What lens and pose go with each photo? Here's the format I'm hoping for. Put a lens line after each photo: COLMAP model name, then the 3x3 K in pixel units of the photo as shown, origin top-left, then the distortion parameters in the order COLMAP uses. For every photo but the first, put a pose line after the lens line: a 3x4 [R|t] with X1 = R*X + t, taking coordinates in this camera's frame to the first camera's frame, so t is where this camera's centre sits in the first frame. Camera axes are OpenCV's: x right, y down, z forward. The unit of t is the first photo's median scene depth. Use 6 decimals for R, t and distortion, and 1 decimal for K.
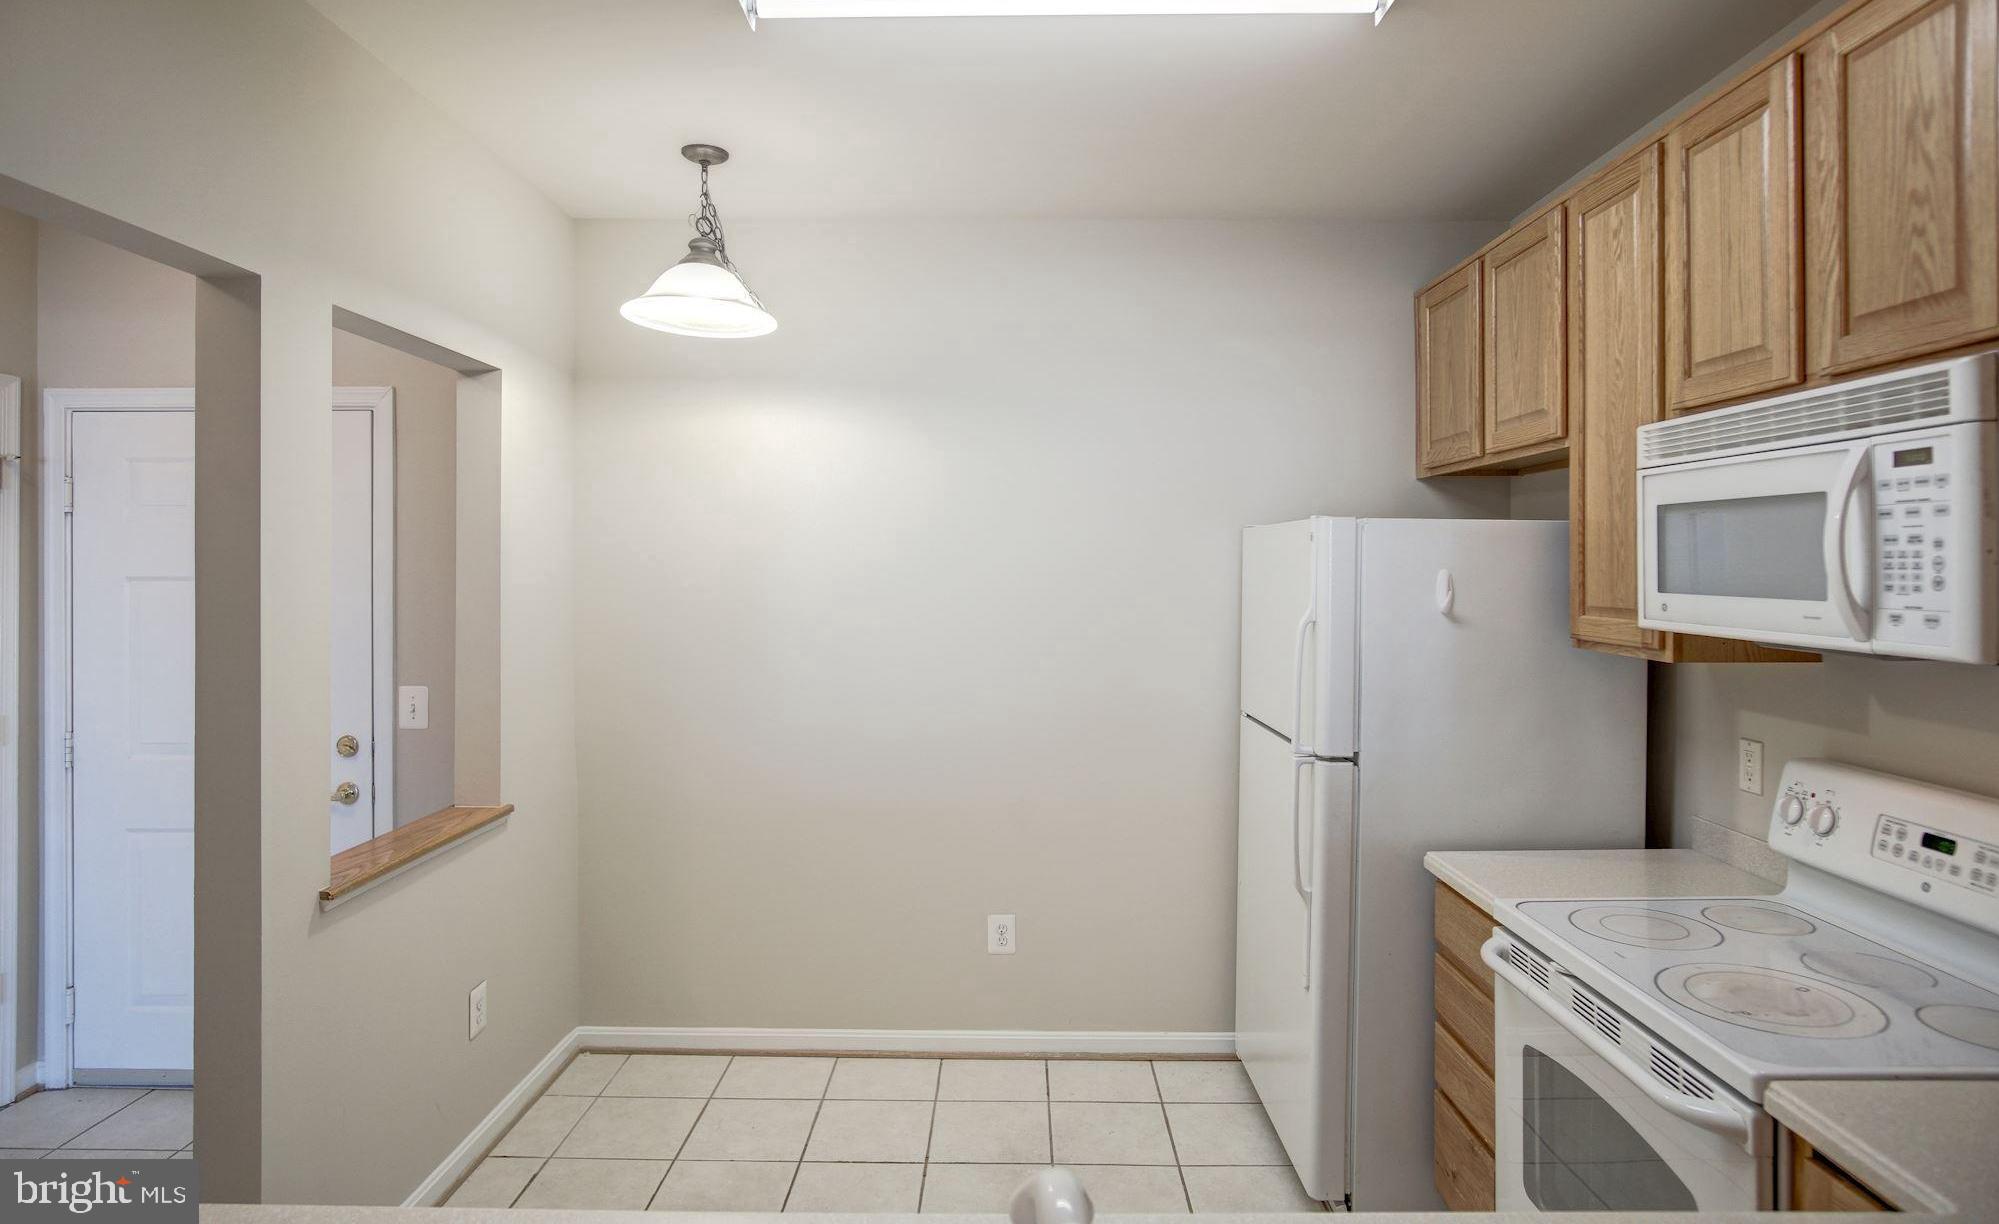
lens RADIAL K [[1064.9, 0, 973.4], [0, 1064.9, 573.0], [0, 0, 1]] dist [-0.023227, 0.000737]
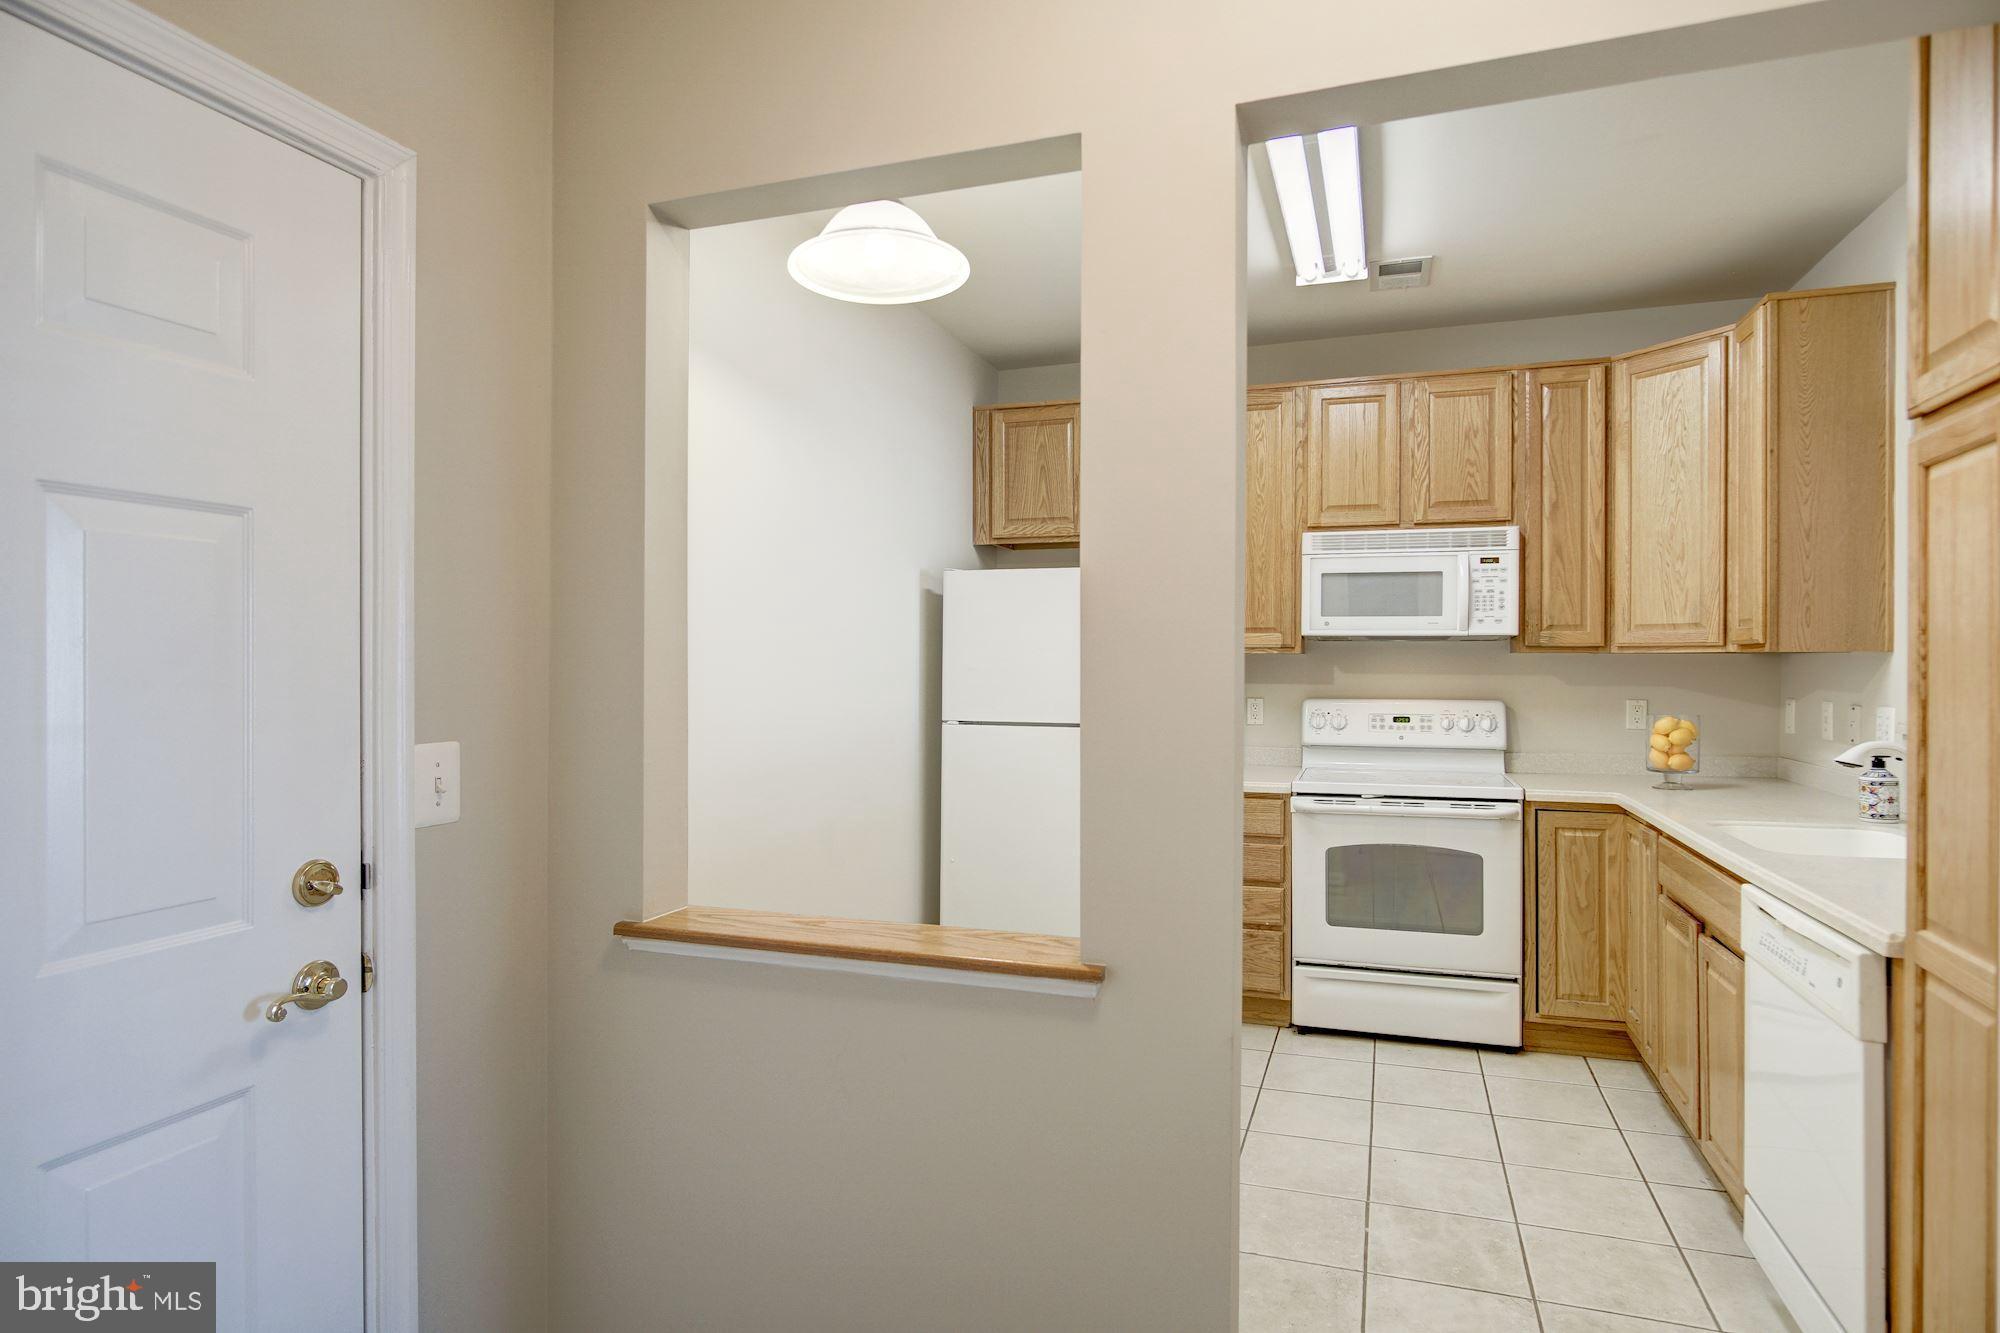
lens RADIAL K [[1076.1, 0, 978.3], [0, 1076.1, 667.9], [0, 0, 1]] dist [-0.020753, 0.007945]
pose [[0.337639, -0.003020, 0.941271, -1.489097], [-0.000208, 0.999995, 0.003283, 0.109010], [-0.941276, -0.001304, 0.337636, 0.909027]]
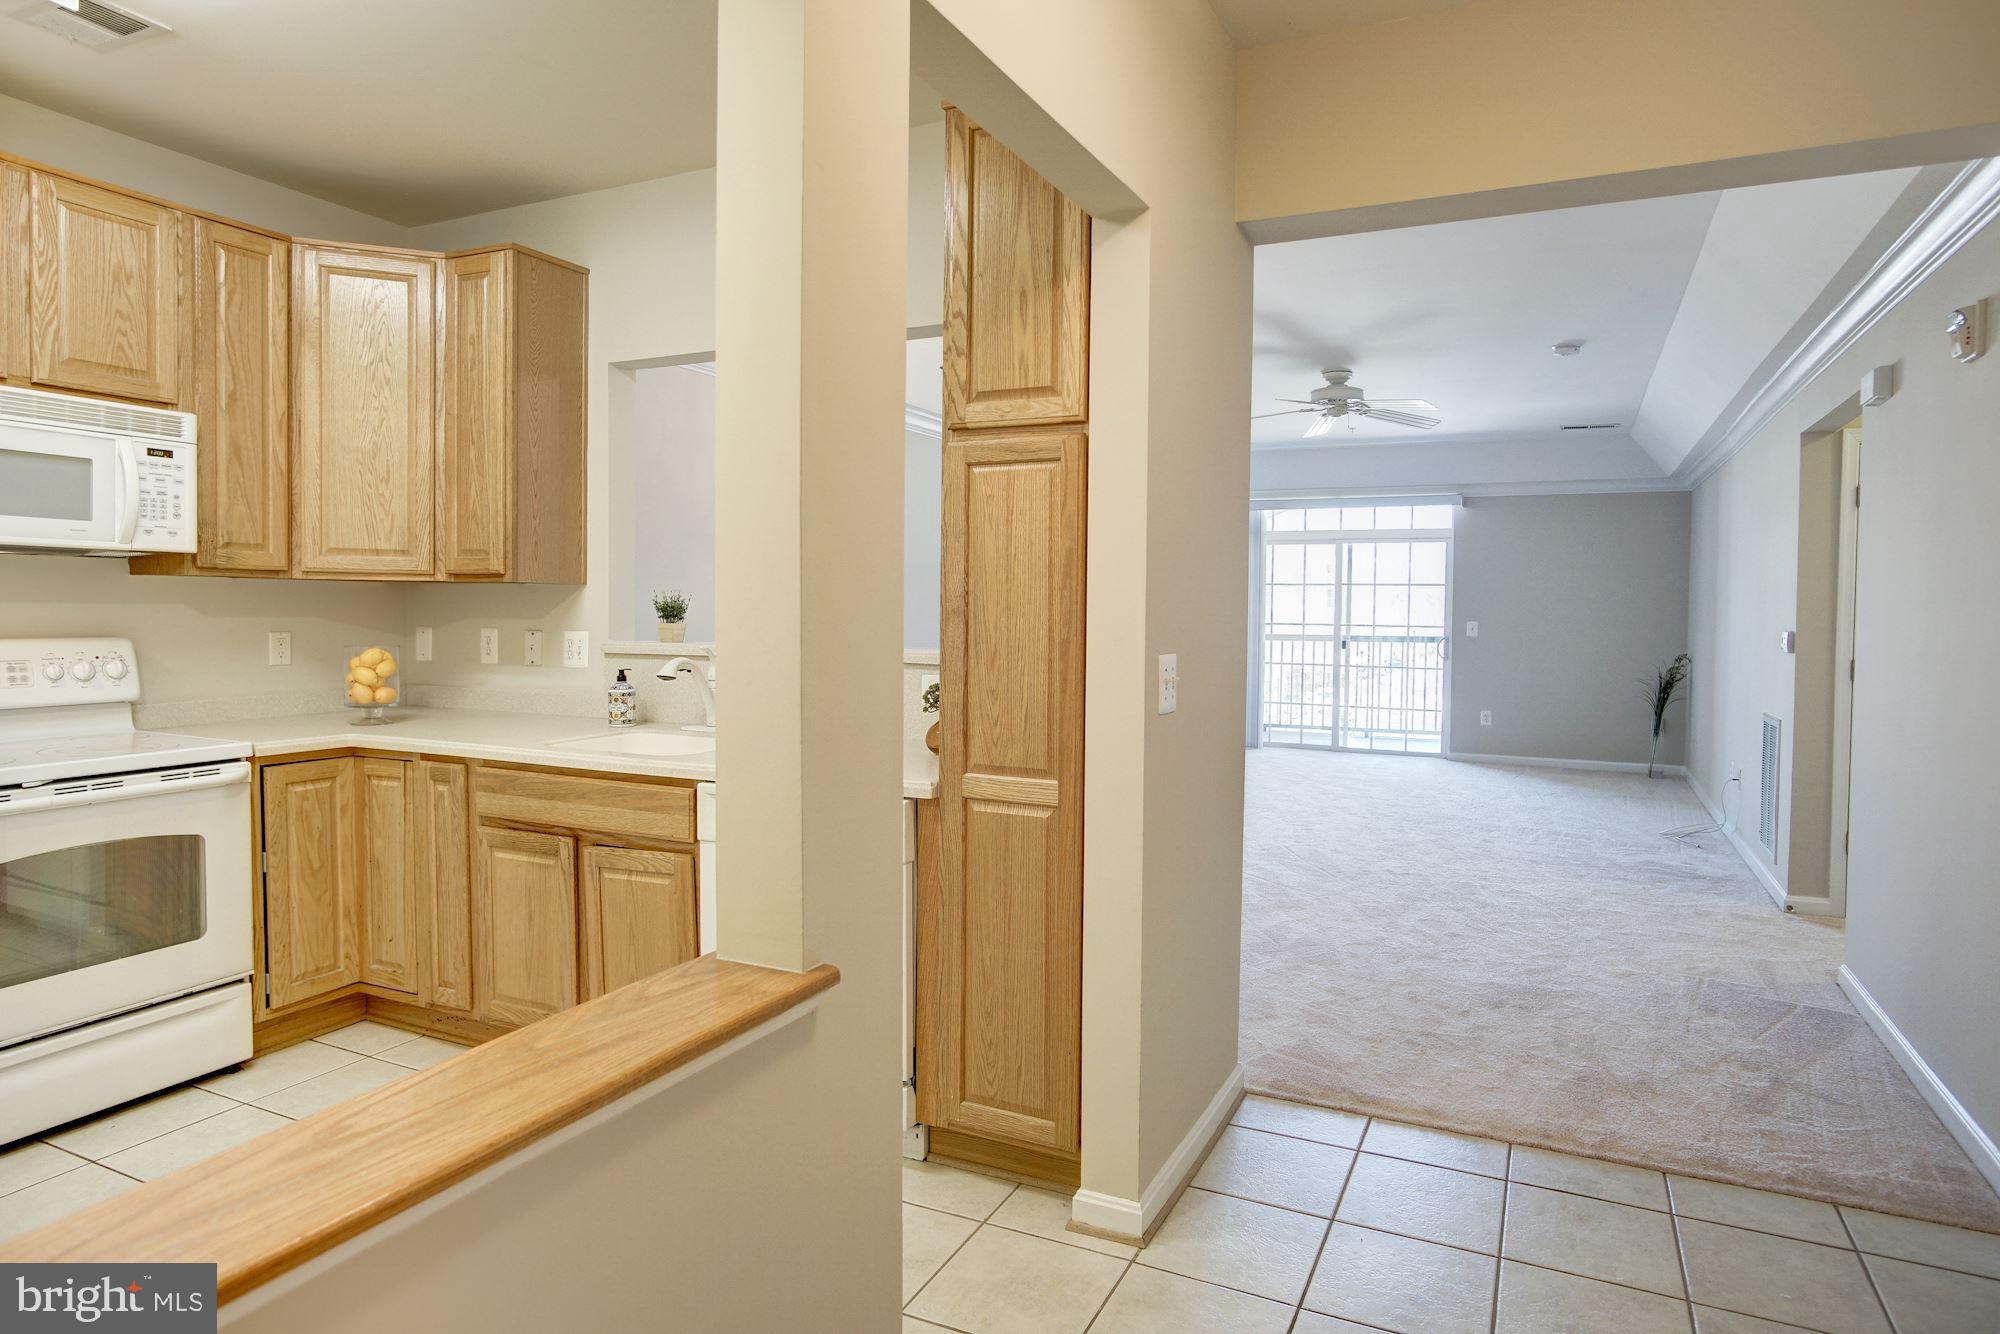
lens RADIAL K [[1129.7, 0, 1039.7], [0, 1129.7, 641.2], [0, 0, 1]] dist [-0.023807, 0.010302]
pose [[-0.914696, -0.023385, 0.403464, -1.094302], [-0.011180, 0.999407, 0.032580, 0.116415], [-0.403987, 0.025290, -0.914415, 1.610874]]
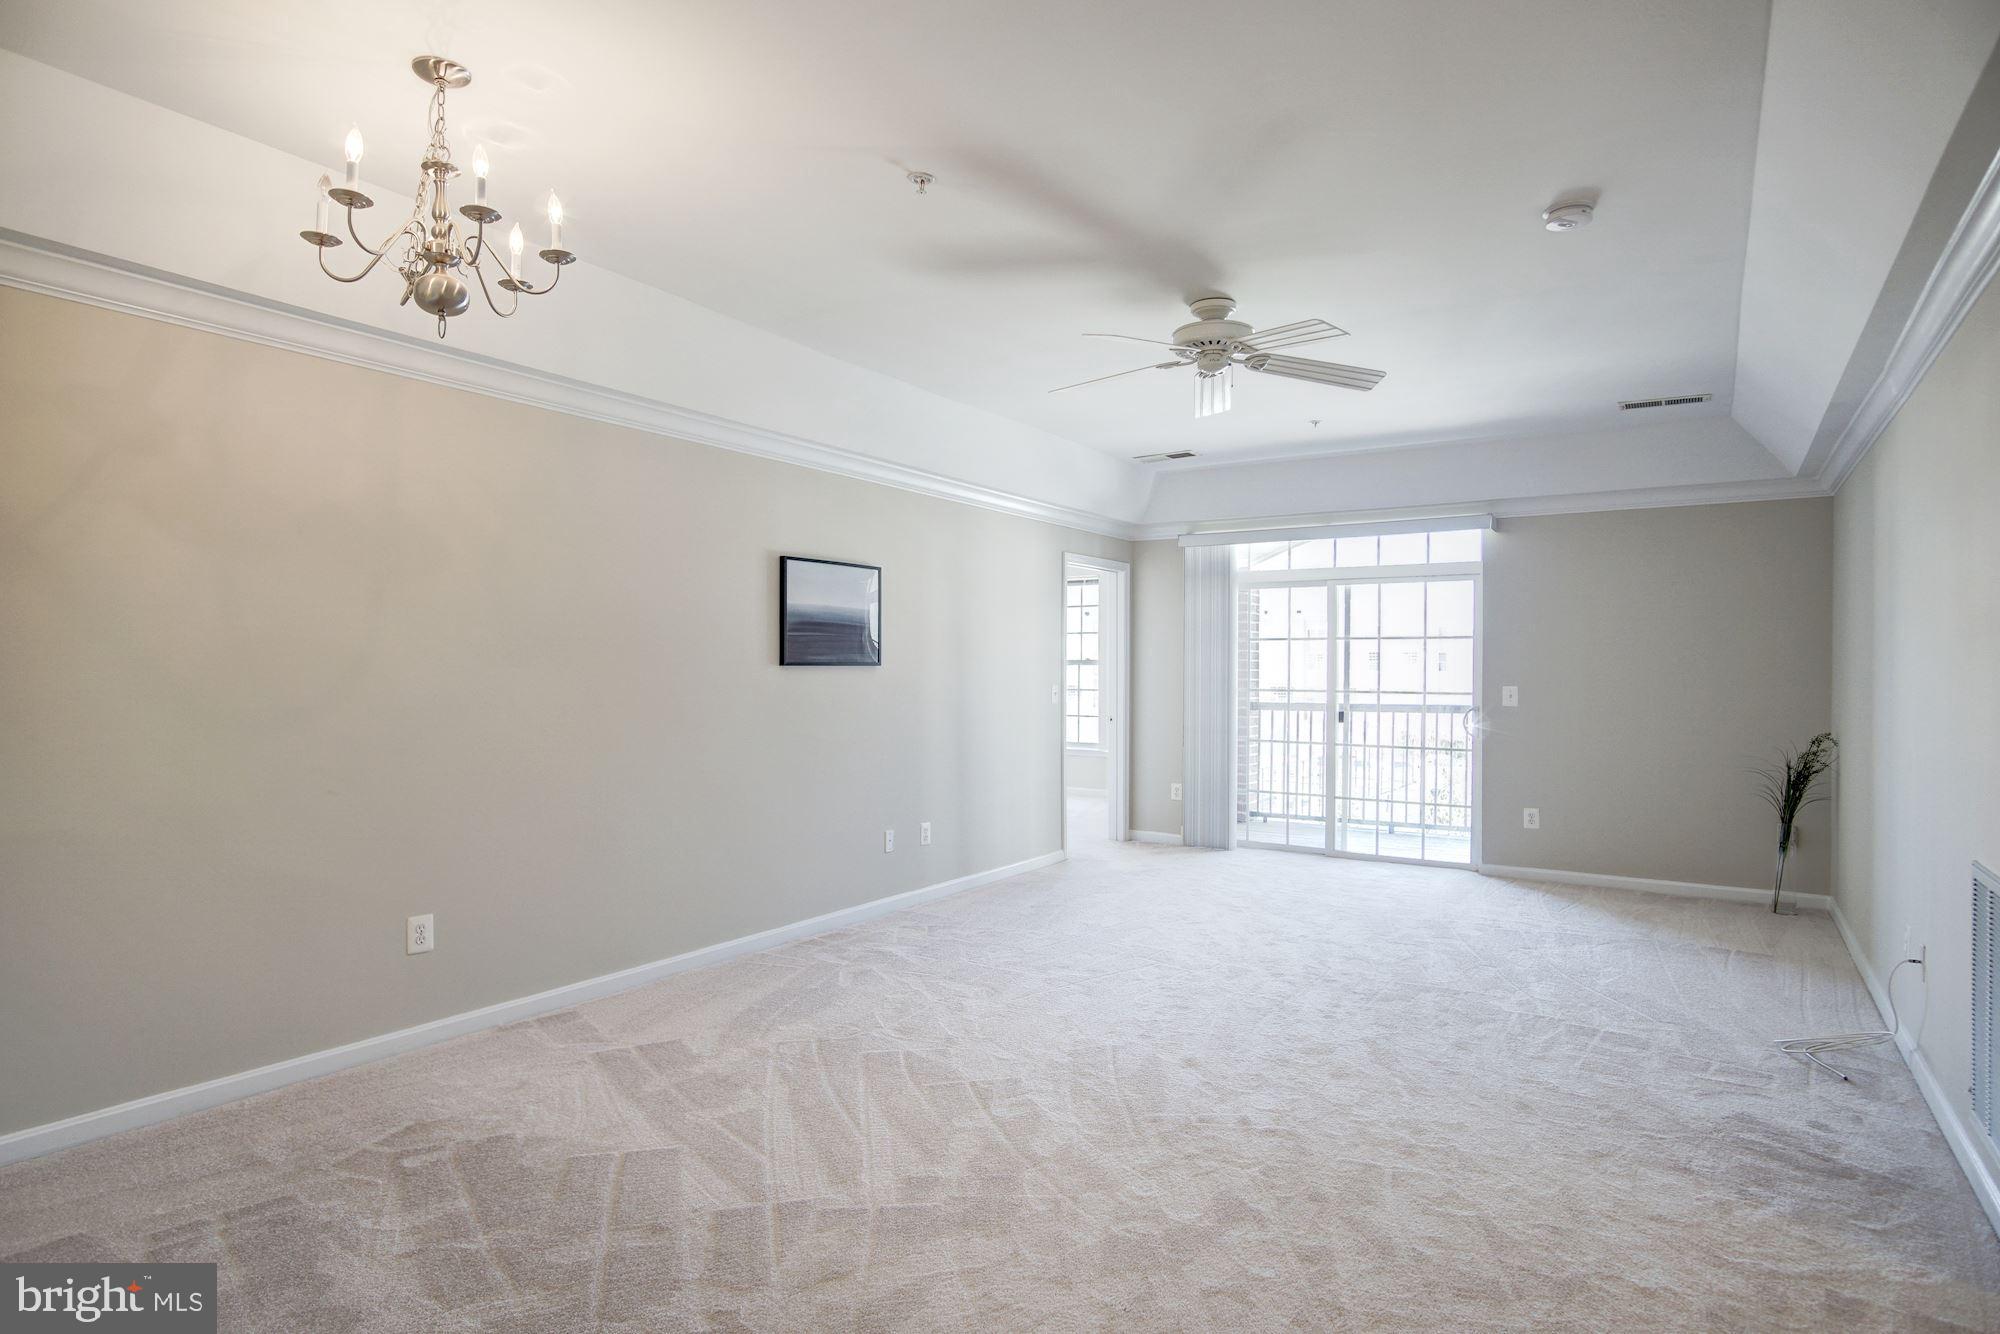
lens RADIAL K [[1076.1, 0, 996.7], [0, 1076.1, 673.2], [0, 0, 1]] dist [-0.020753, 0.007945]
pose [[-0.842717, -0.008177, 0.538294, -1.279489], [-0.008520, 0.999962, 0.001851, 0.133888], [-0.538289, -0.003026, -0.842755, 0.287756]]
